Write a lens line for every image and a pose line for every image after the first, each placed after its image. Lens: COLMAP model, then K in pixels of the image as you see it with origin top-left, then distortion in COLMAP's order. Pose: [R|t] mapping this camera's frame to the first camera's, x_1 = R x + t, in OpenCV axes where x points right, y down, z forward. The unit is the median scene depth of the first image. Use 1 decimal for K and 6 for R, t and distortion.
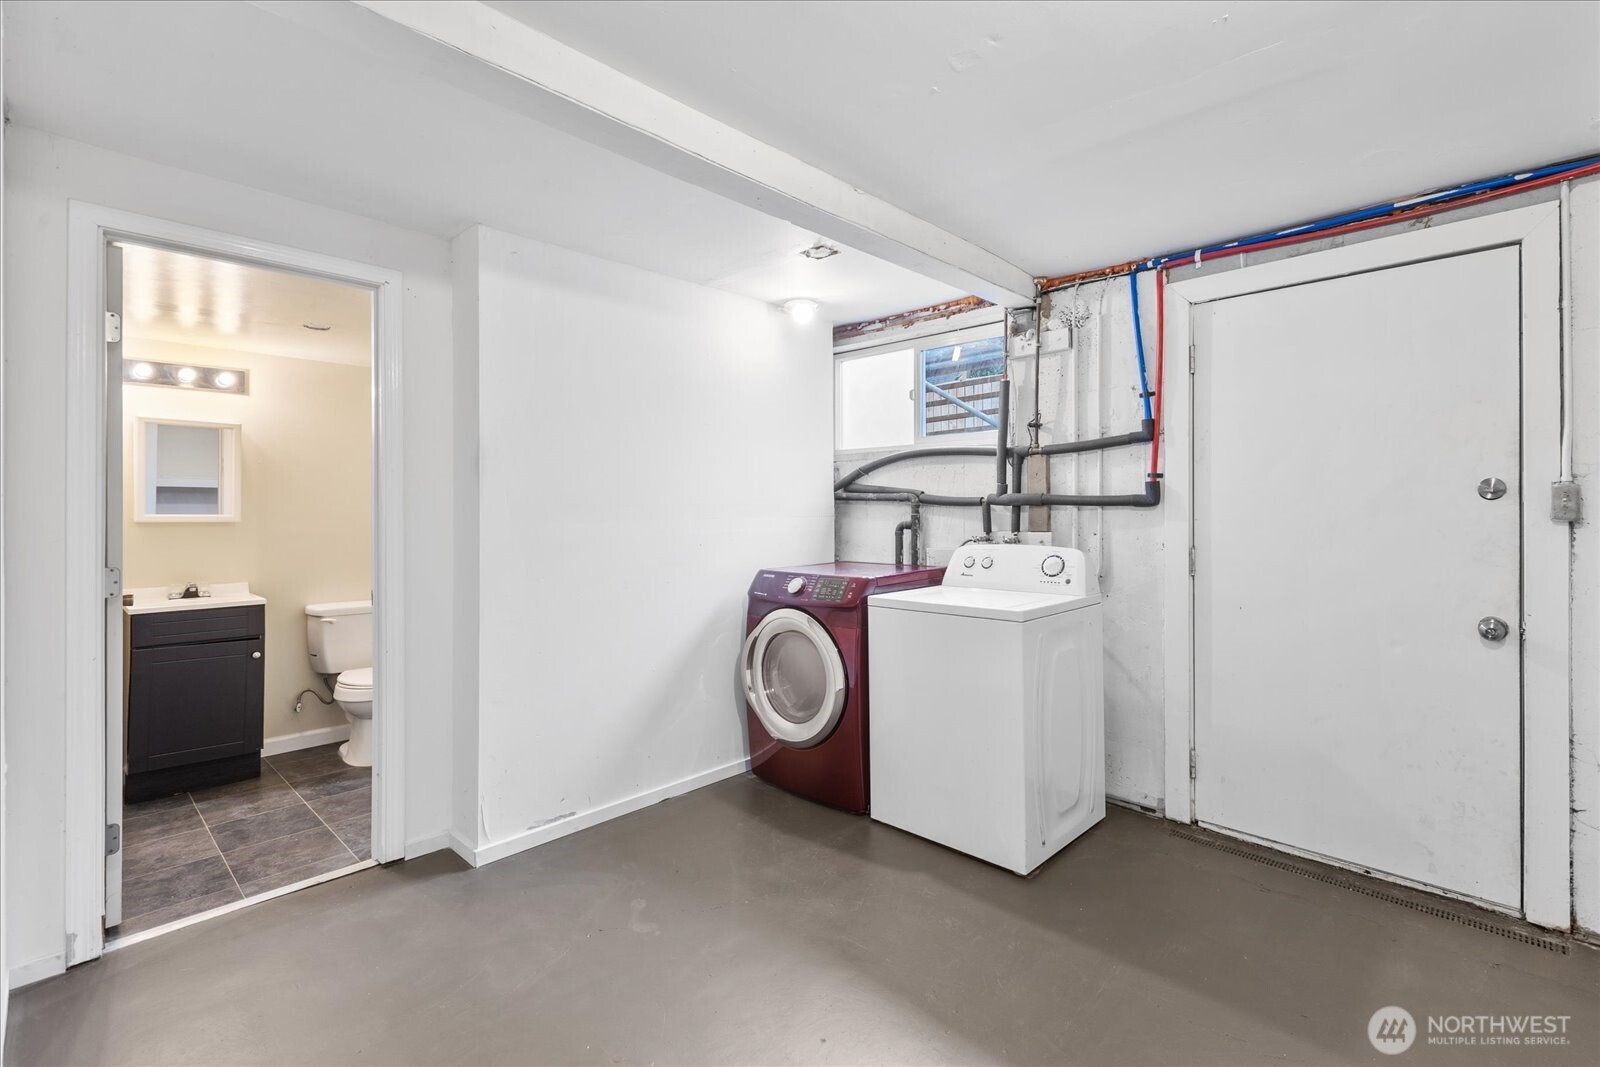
lens RADIAL K [[730.6, 0, 806.6], [0, 730.6, 504.1], [0, 0, 1]] dist [0.004061, 0.000350]
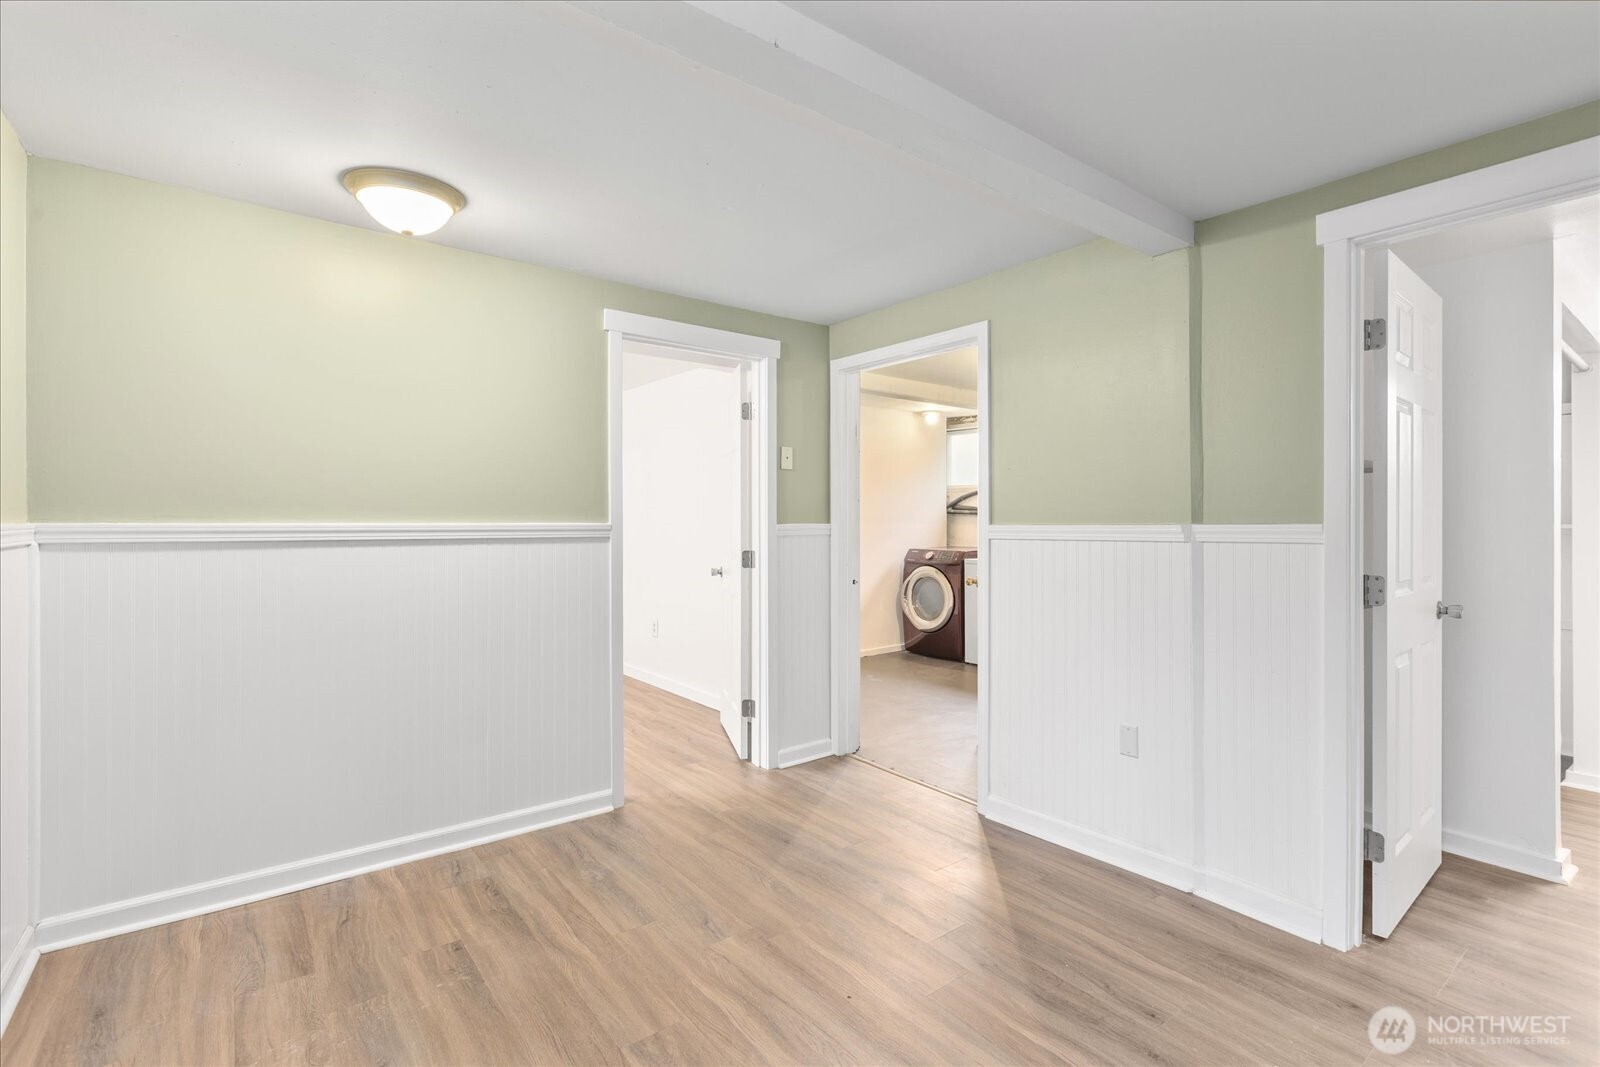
lens RADIAL K [[746.6, 0, 794.0], [0, 746.6, 530.0], [0, 0, 1]] dist [-0.002442, 0.000228]
pose [[0.989551, 0.006438, -0.144038, -0.090964], [-0.003224, 0.999741, 0.022539, -0.007641], [0.144145, -0.021839, 0.989315, -1.173087]]
